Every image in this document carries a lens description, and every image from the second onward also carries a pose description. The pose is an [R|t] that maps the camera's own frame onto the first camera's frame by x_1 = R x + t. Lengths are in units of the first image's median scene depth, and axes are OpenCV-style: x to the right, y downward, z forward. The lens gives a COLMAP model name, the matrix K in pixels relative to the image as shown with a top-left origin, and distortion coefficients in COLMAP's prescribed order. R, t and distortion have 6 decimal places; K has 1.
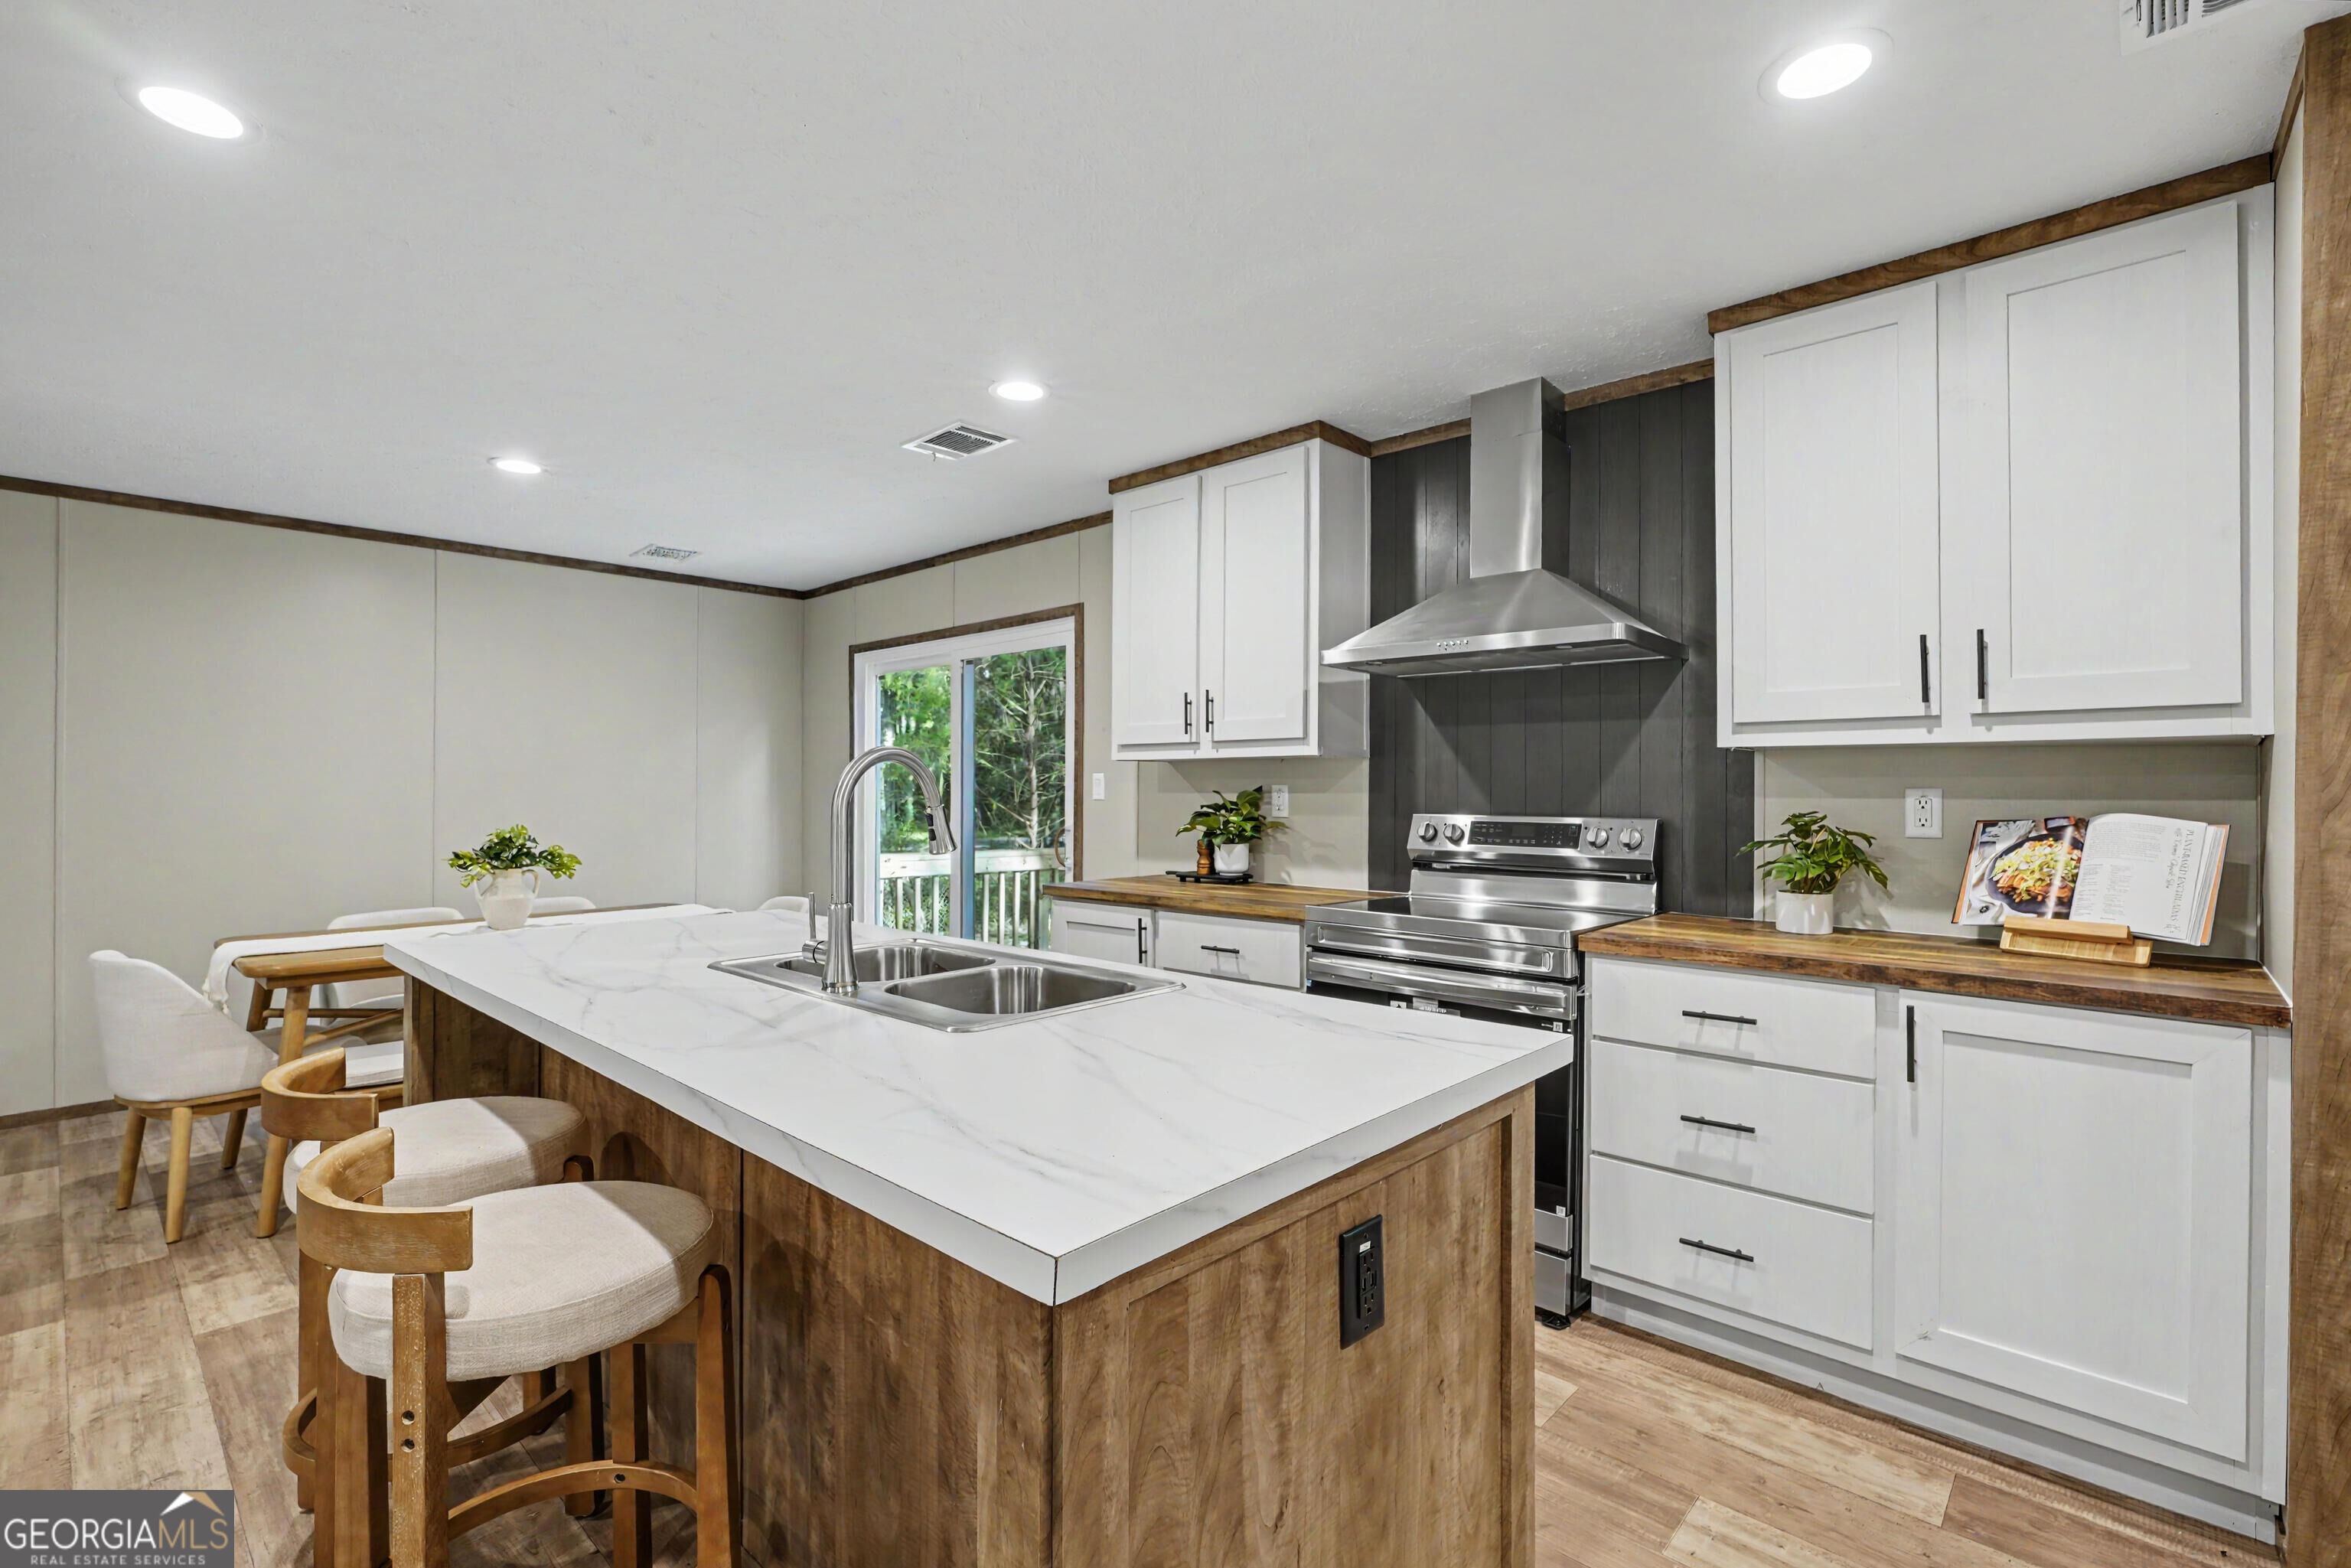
lens RADIAL K [[1077.4, 0, 1167.8], [0, 1077.4, 770.0], [0, 0, 1]] dist [-0.001942, 0.000851]
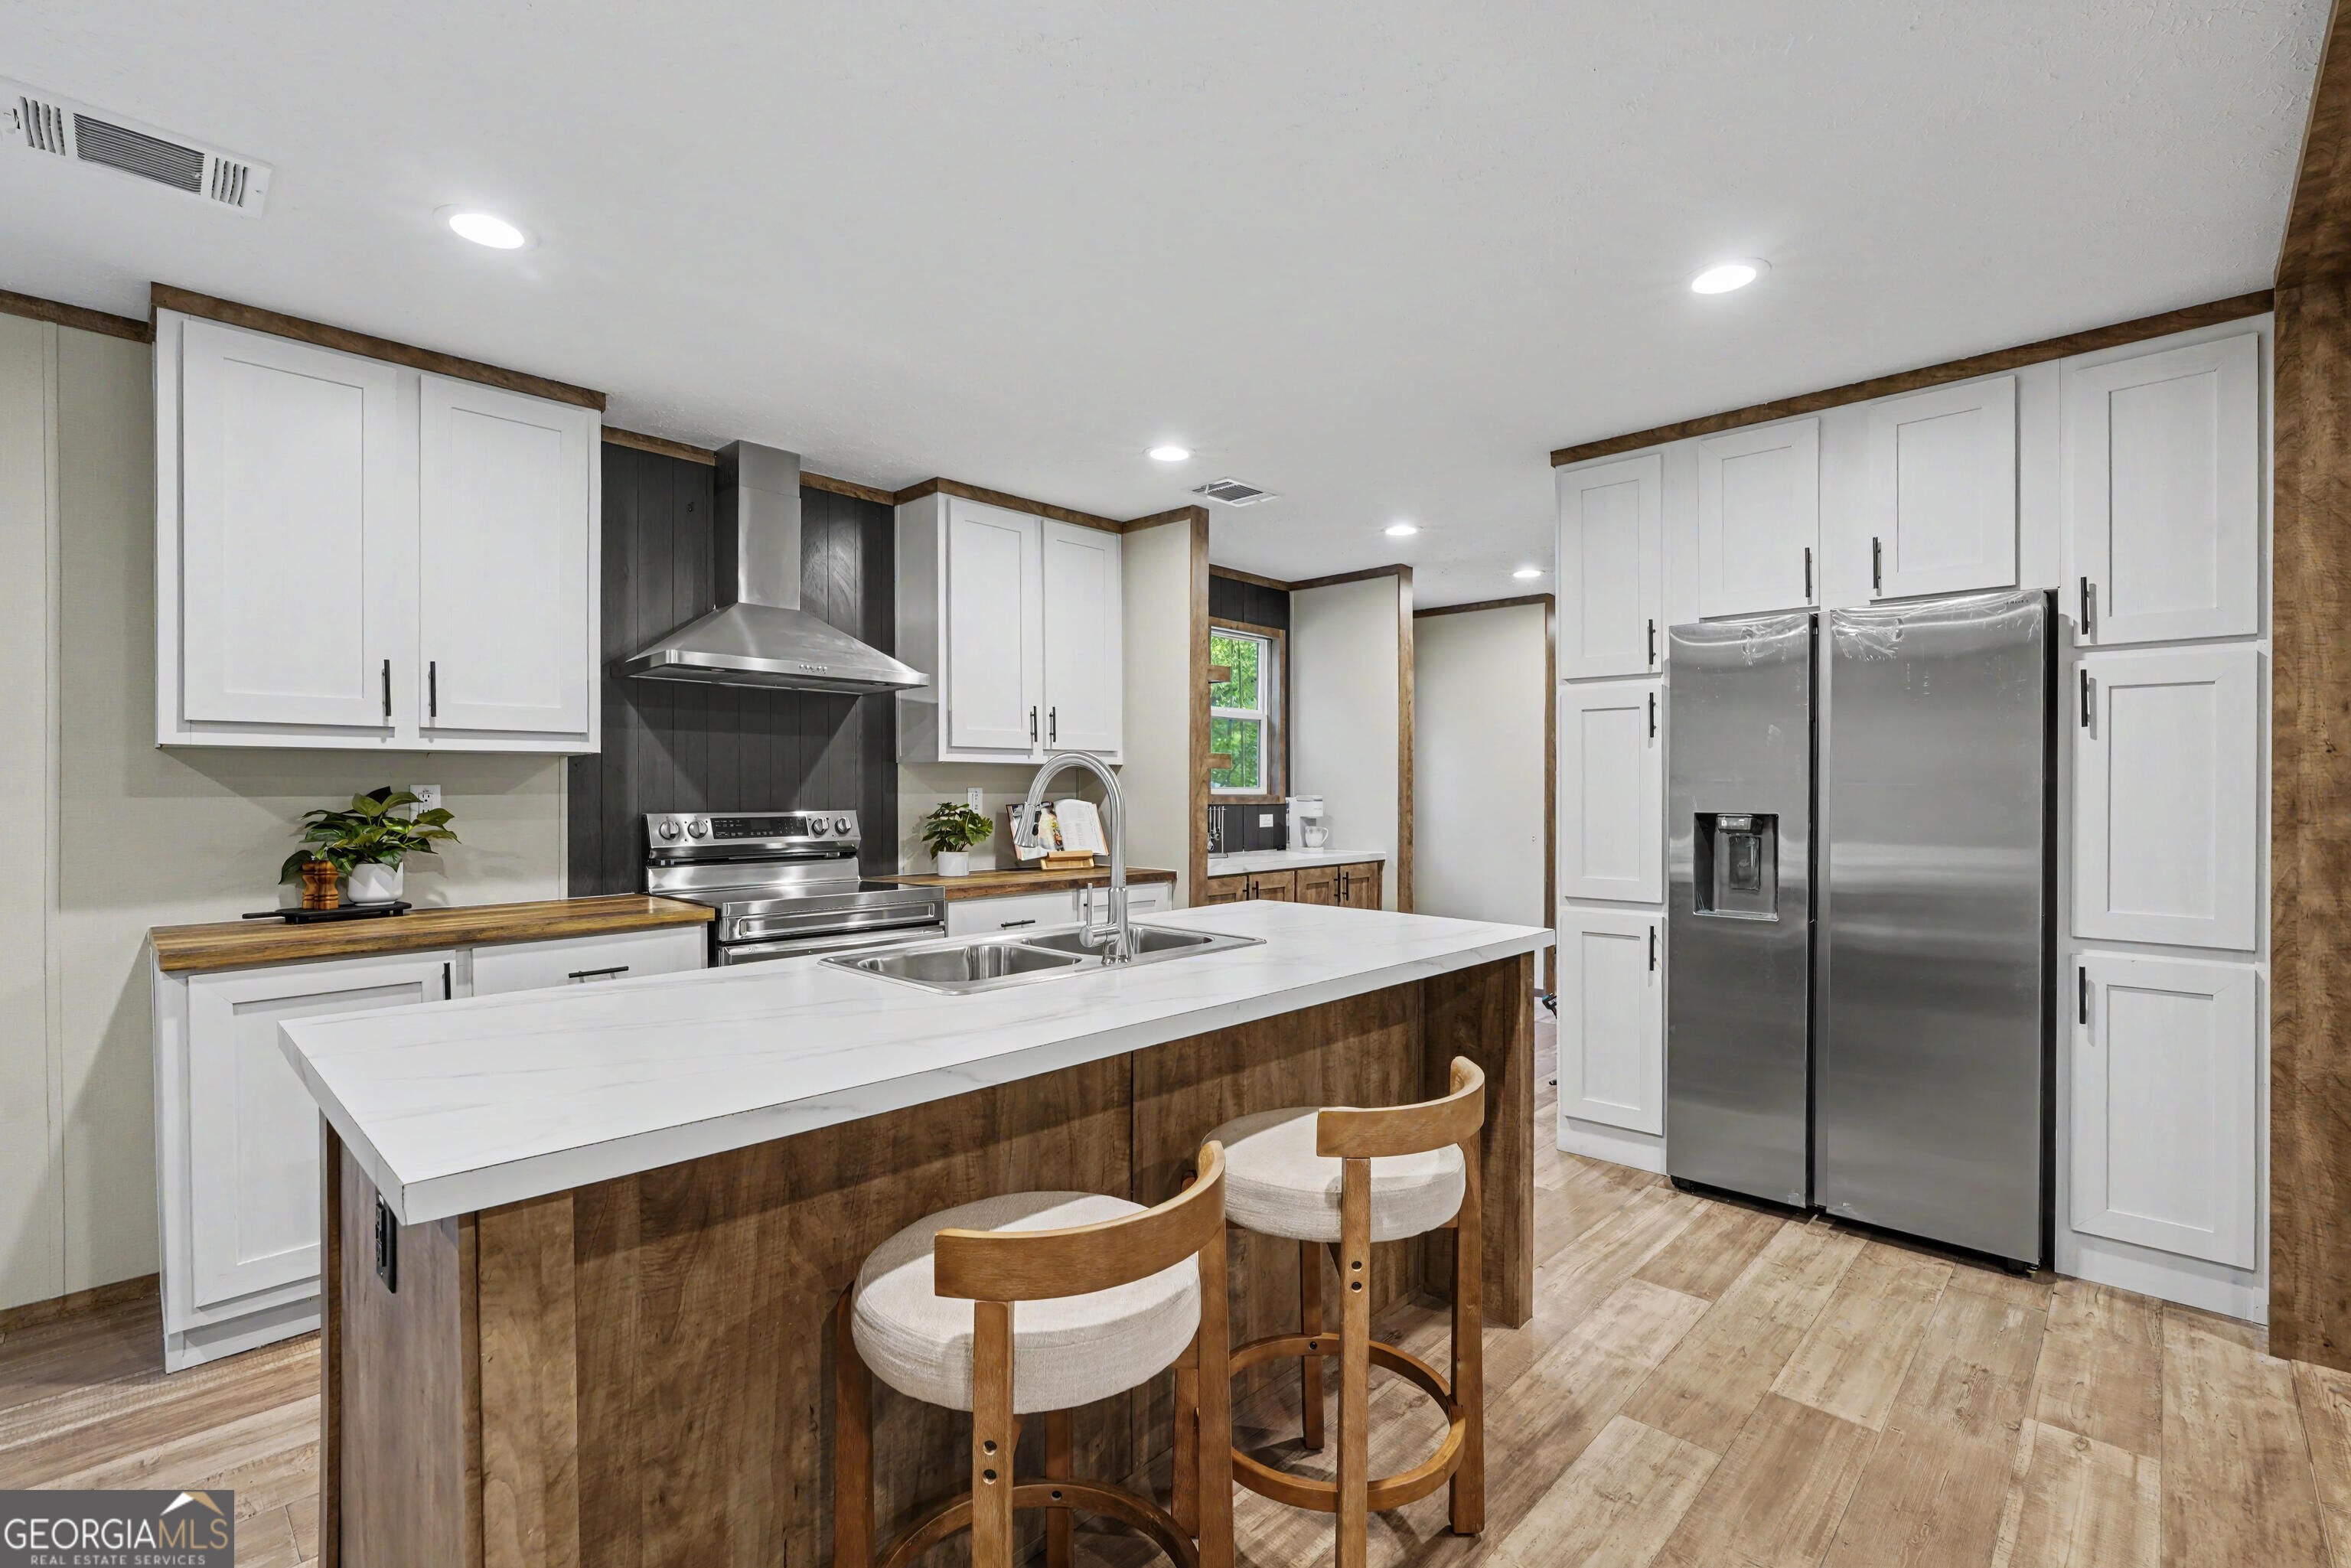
lens RADIAL K [[1045.2, 0, 1172.3], [0, 1045.2, 793.9], [0, 0, 1]] dist [-0.000903, 0.000529]
pose [[0.011534, -0.001304, 0.999933, -0.955911], [-0.009570, 0.999953, 0.001414, 0.020227], [-0.999888, -0.009585, 0.011521, 0.632145]]
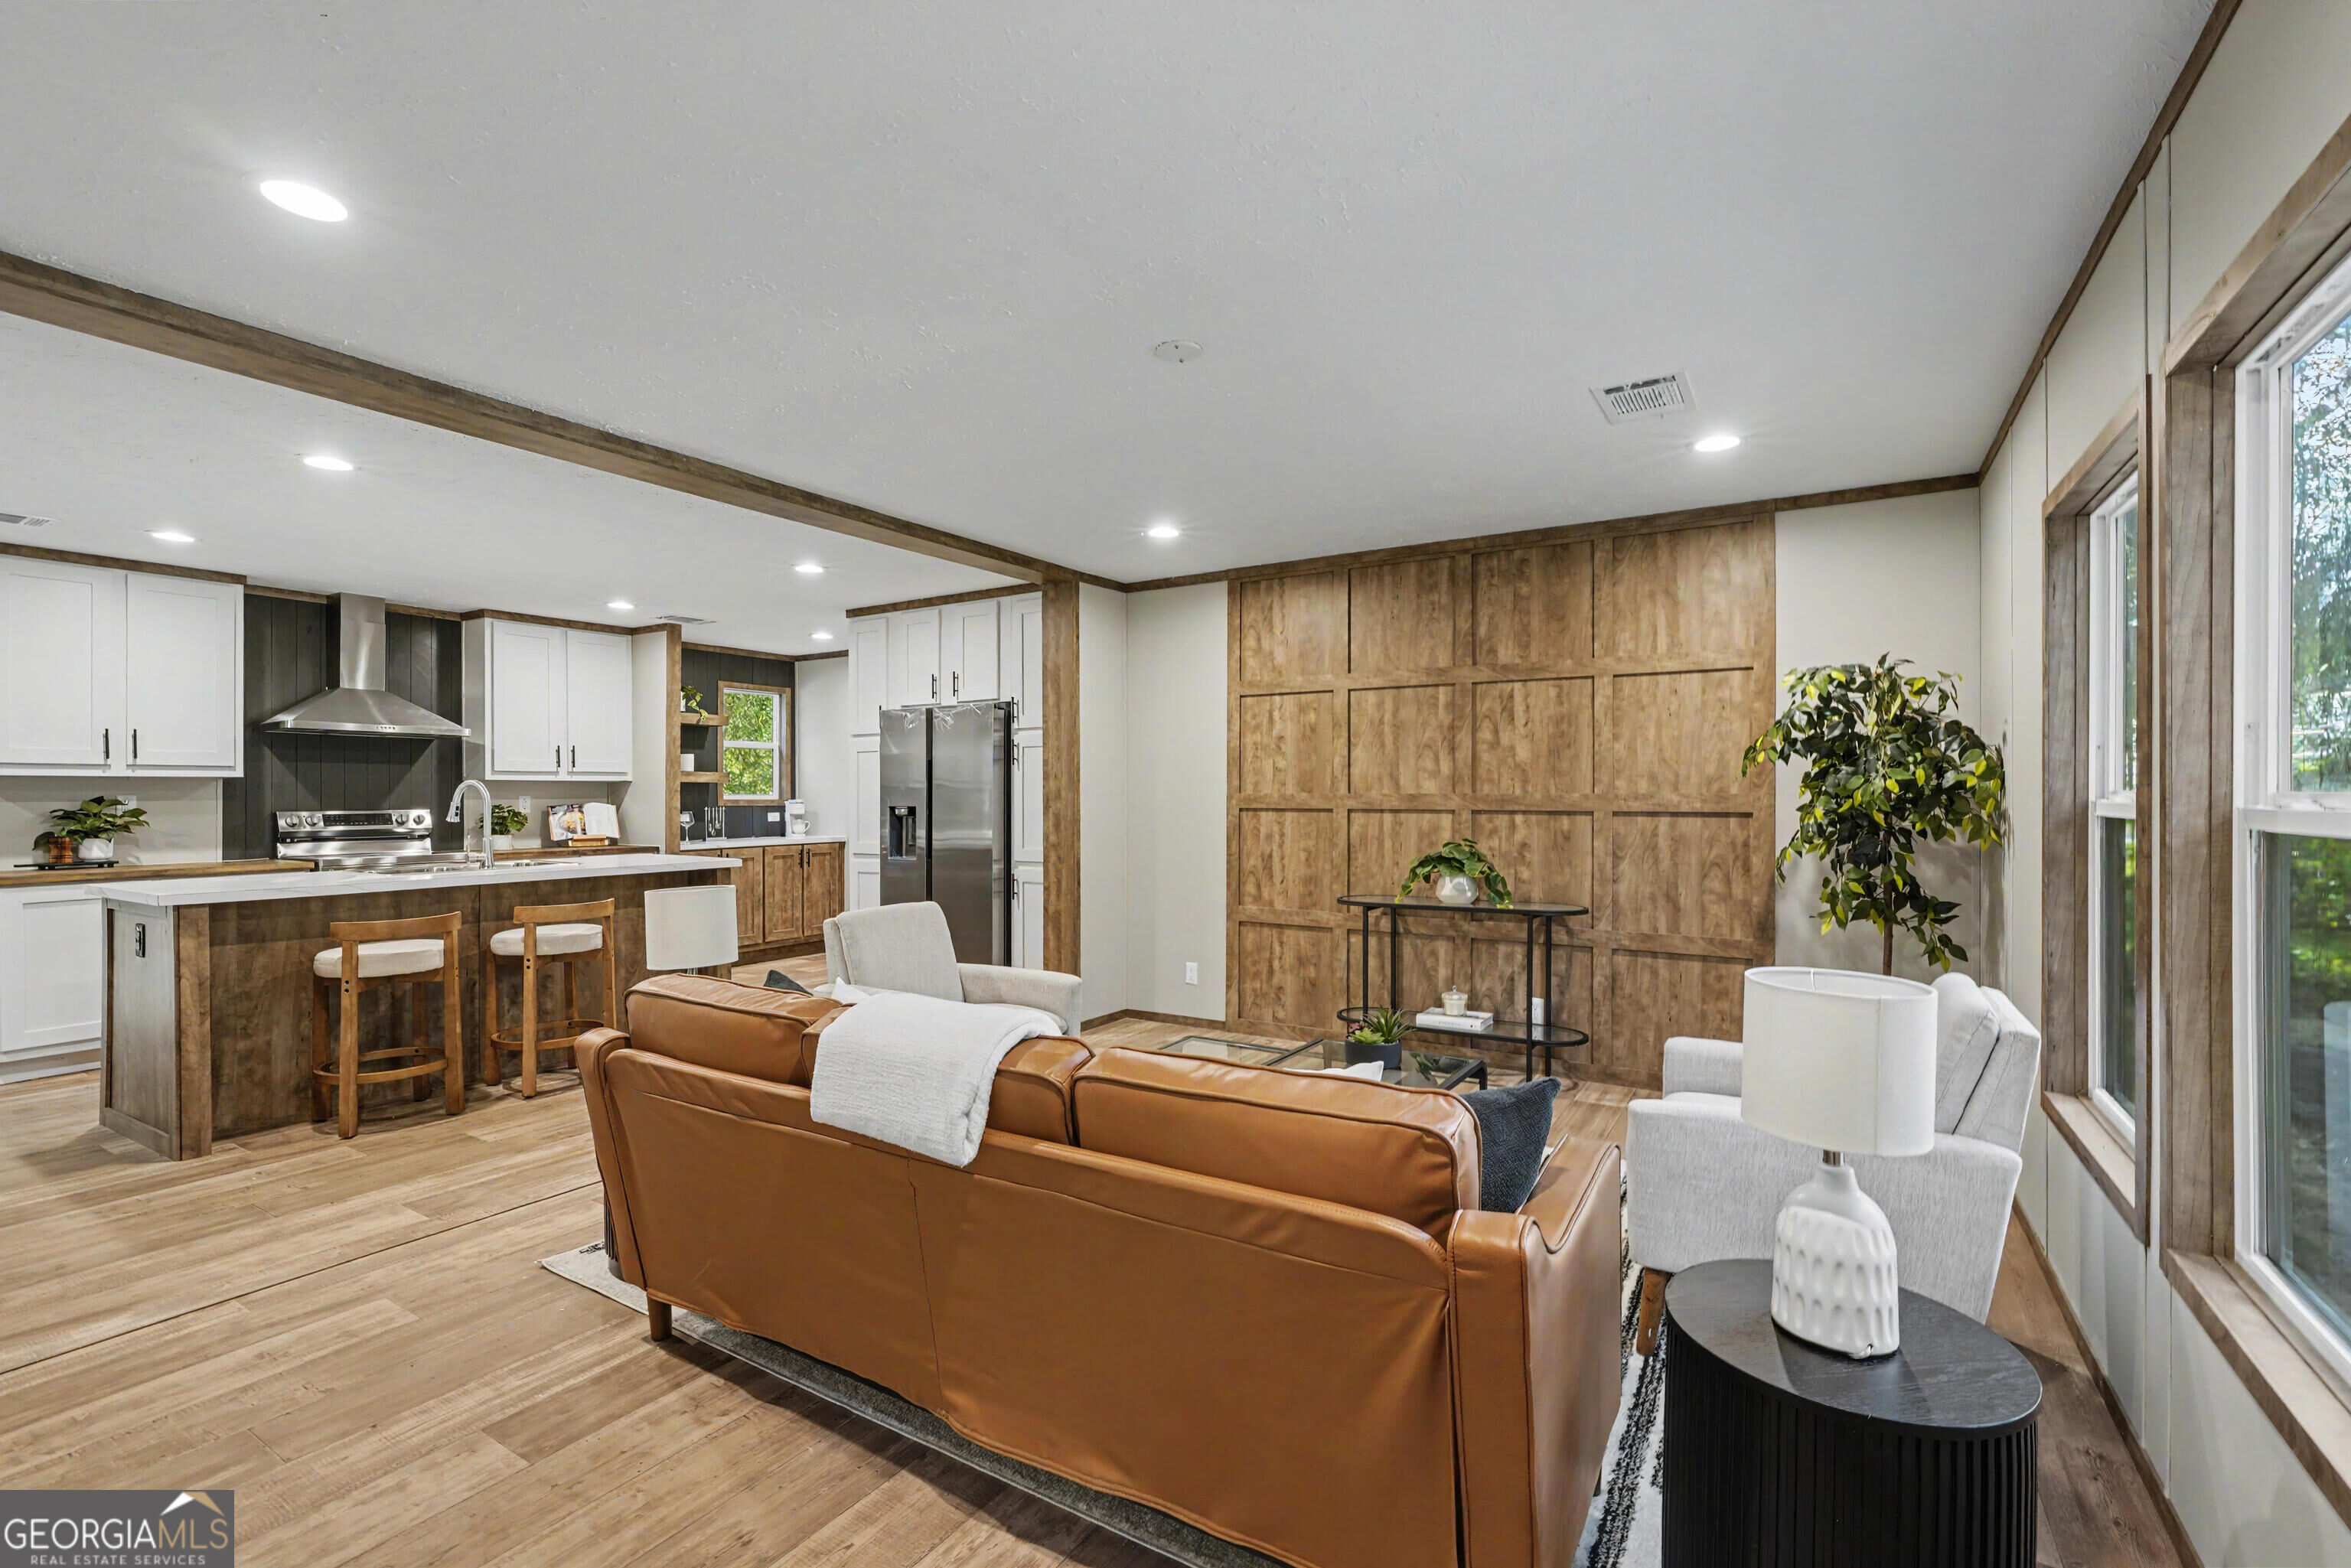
lens RADIAL K [[1034.4, 0, 1149.6], [0, 1034.4, 789.6], [0, 0, 1]] dist [-0.001503, 0.006347]
pose [[-0.177575, 0.010278, 0.984054, -2.121669], [-0.003601, 0.999932, -0.011094, 0.023978], [-0.984101, -0.005514, -0.177526, -0.108563]]
